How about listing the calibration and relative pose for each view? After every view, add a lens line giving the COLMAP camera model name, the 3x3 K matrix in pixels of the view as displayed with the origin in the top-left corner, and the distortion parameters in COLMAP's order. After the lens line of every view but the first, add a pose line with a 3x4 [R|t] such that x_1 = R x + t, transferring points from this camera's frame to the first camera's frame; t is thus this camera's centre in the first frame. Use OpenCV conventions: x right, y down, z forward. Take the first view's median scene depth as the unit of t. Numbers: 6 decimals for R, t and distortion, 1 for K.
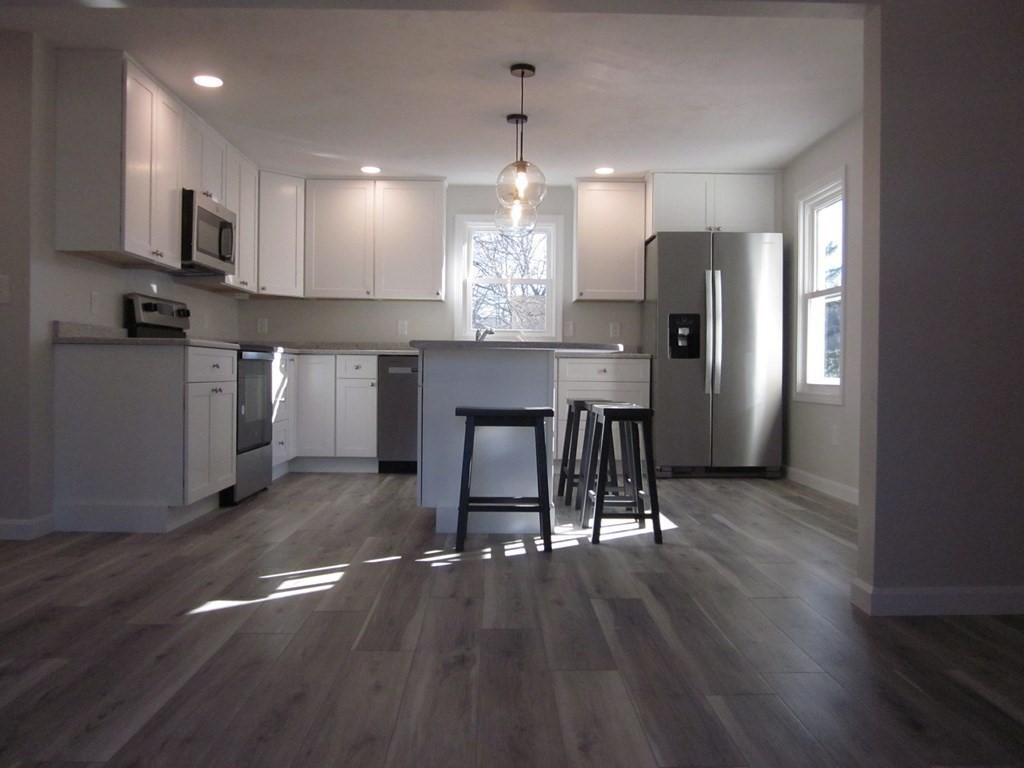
lens RADIAL K [[850.1, 0, 512.0], [0, 850.1, 384.0], [0, 0, 1]] dist [-0.037871, 0.000649]
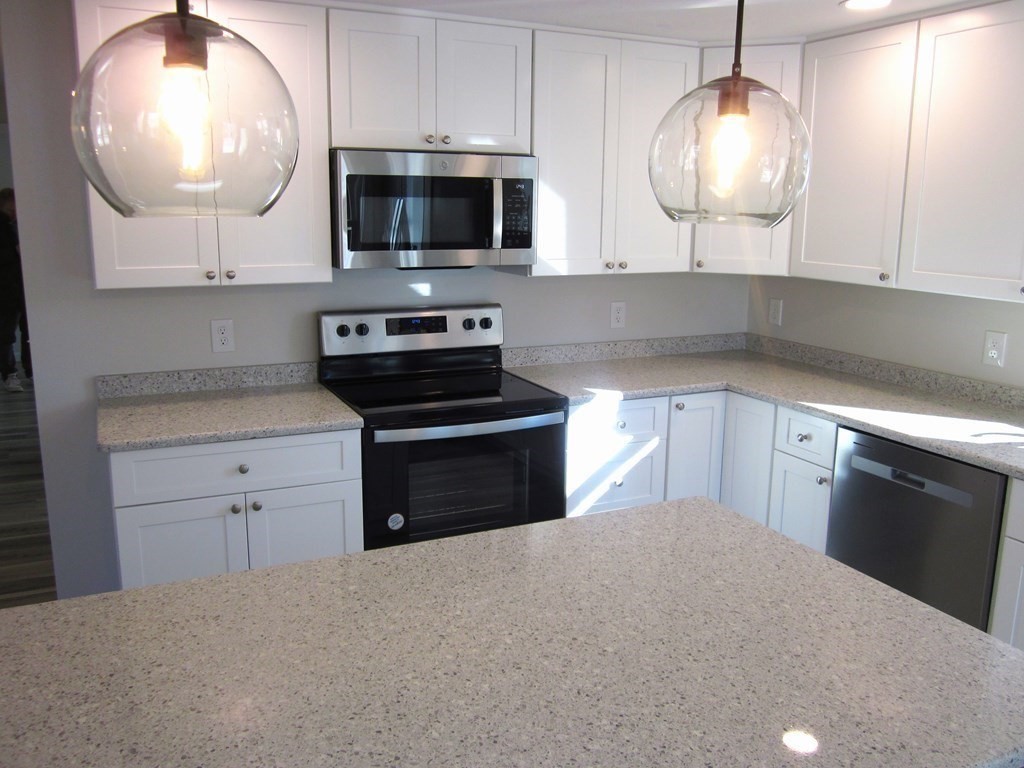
lens RADIAL K [[850.1, 0, 512.0], [0, 850.1, 384.0], [0, 0, 1]] dist [-0.037871, 0.000649]
pose [[0.412359, 0.177997, -0.893464, 0.184064], [-0.022922, 0.982444, 0.185145, -0.140510], [0.910733, -0.055866, 0.409200, 0.667391]]
